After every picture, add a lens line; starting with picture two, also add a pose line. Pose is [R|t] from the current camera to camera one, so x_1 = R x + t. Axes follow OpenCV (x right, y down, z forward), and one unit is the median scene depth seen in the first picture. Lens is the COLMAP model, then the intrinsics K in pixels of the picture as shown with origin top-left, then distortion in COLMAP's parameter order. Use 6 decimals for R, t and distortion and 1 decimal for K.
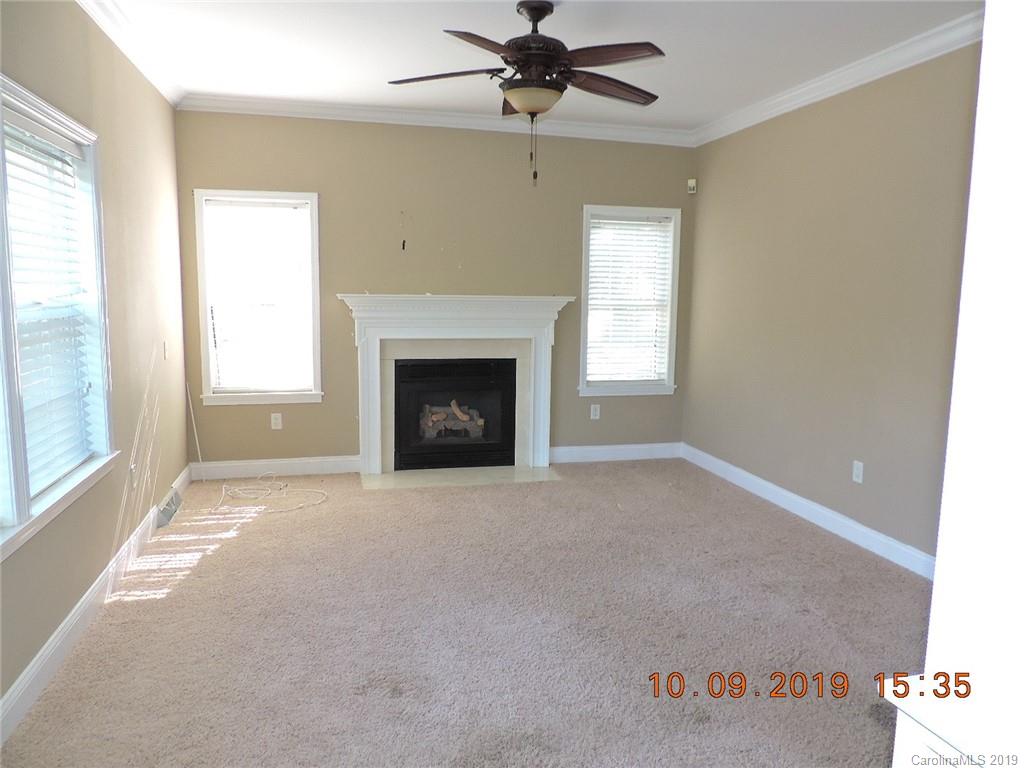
lens RADIAL K [[732.1, 0, 513.8], [0, 732.1, 381.9], [0, 0, 1]] dist [-0.006047, -0.002503]
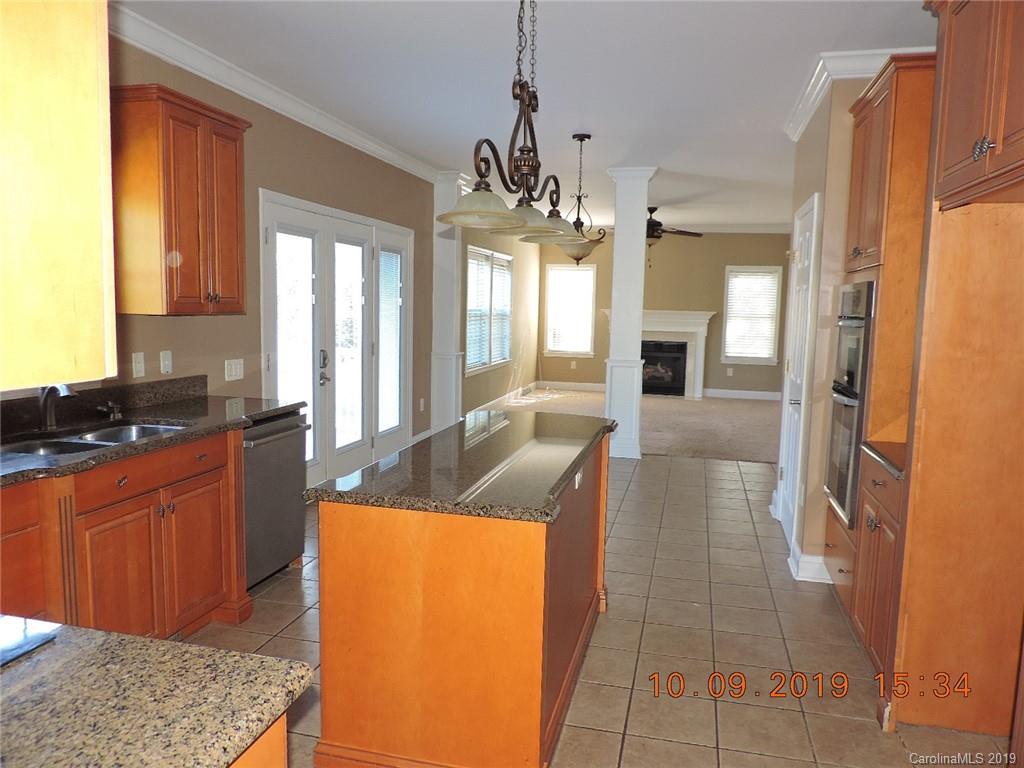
lens RADIAL K [[732.1, 0, 510.2], [0, 732.1, 384.4], [0, 0, 1]] dist [-0.006047, -0.002503]
pose [[0.882355, 0.064876, -0.466091, 0.508646], [-0.073215, 0.997316, 0.000216, 0.117248], [0.464854, 0.033934, 0.884737, -0.981539]]
